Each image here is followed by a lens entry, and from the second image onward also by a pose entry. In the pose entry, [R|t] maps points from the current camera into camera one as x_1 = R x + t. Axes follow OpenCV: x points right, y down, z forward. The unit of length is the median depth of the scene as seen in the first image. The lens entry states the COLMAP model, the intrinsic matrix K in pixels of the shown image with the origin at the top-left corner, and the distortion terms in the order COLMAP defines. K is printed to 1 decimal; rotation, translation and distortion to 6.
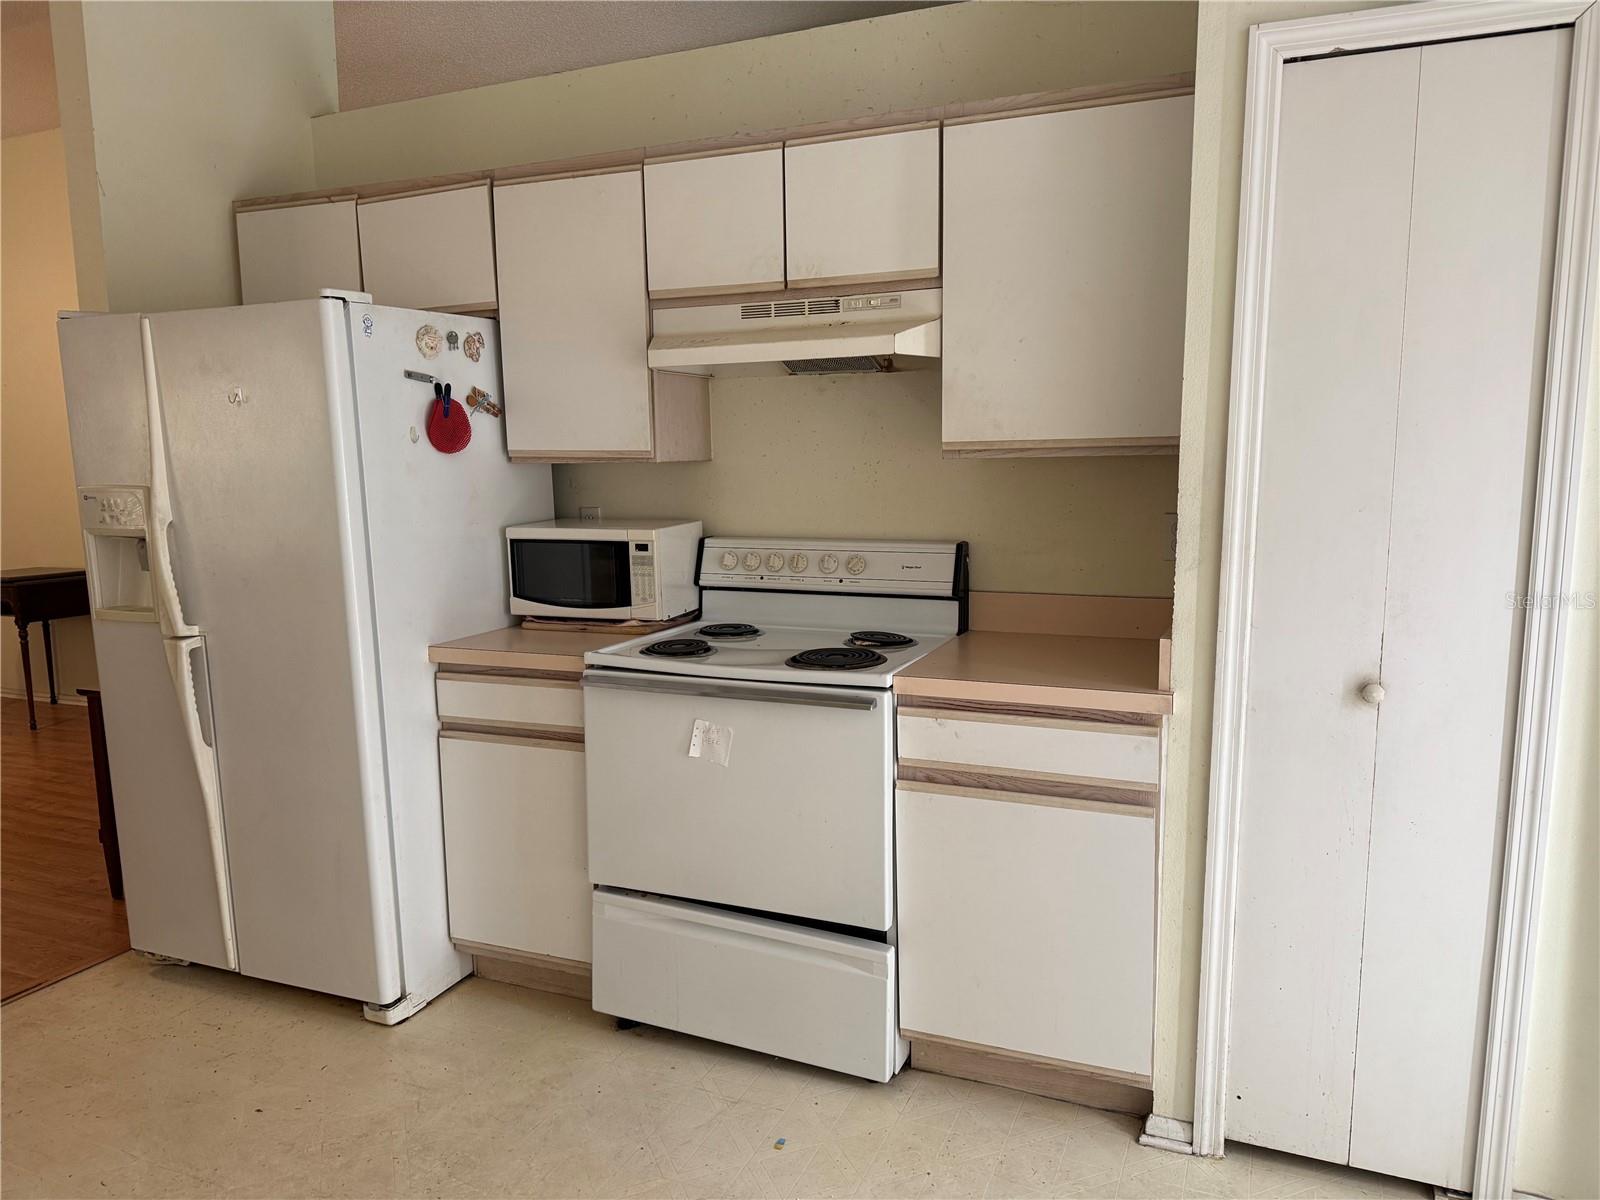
lens RADIAL K [[1135.1, 0, 800.0], [0, 1135.1, 600.0], [0, 0, 1]] dist [0.131138, -0.202187]
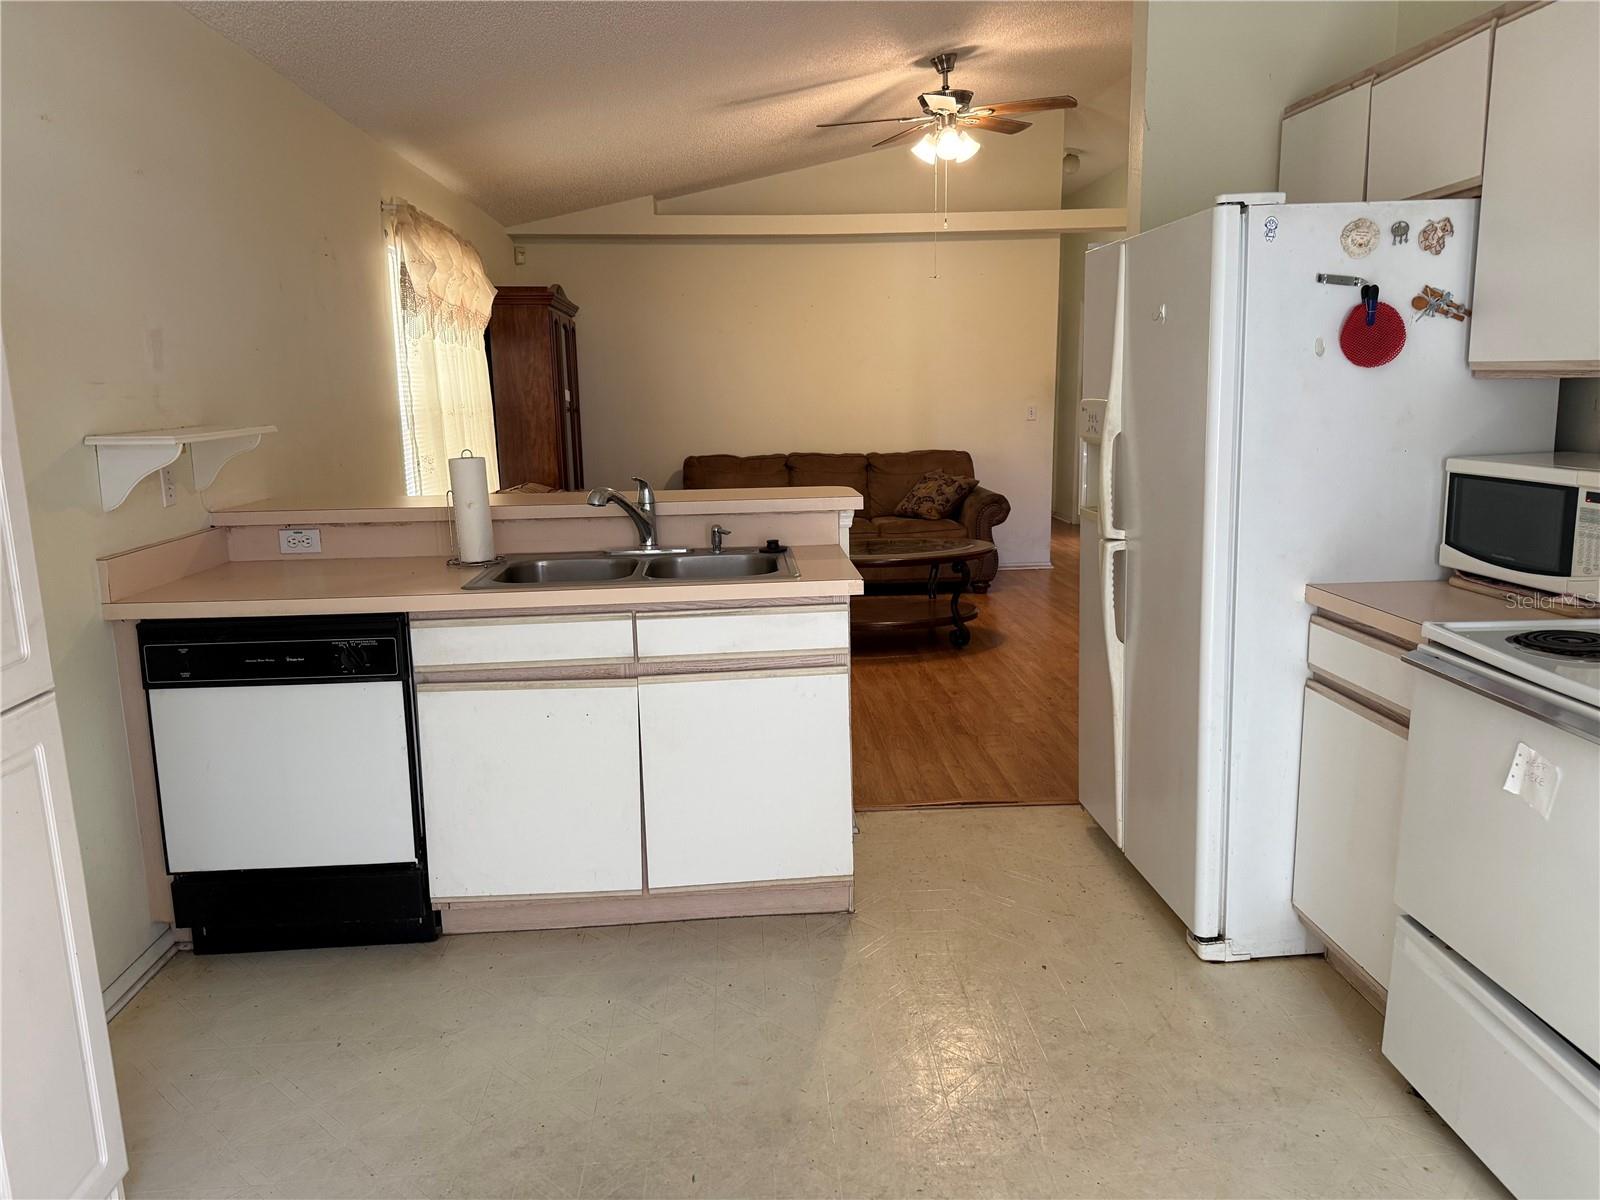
lens RADIAL K [[1144.1, 0, 800.6], [0, 1144.1, 588.6], [0, 0, 1]] dist [0.010296, -0.001314]
pose [[0.449992, 0.166965, -0.877286, 0.282598], [-0.108285, 0.985320, 0.131982, -0.031794], [0.886443, 0.035606, 0.461466, 0.232870]]
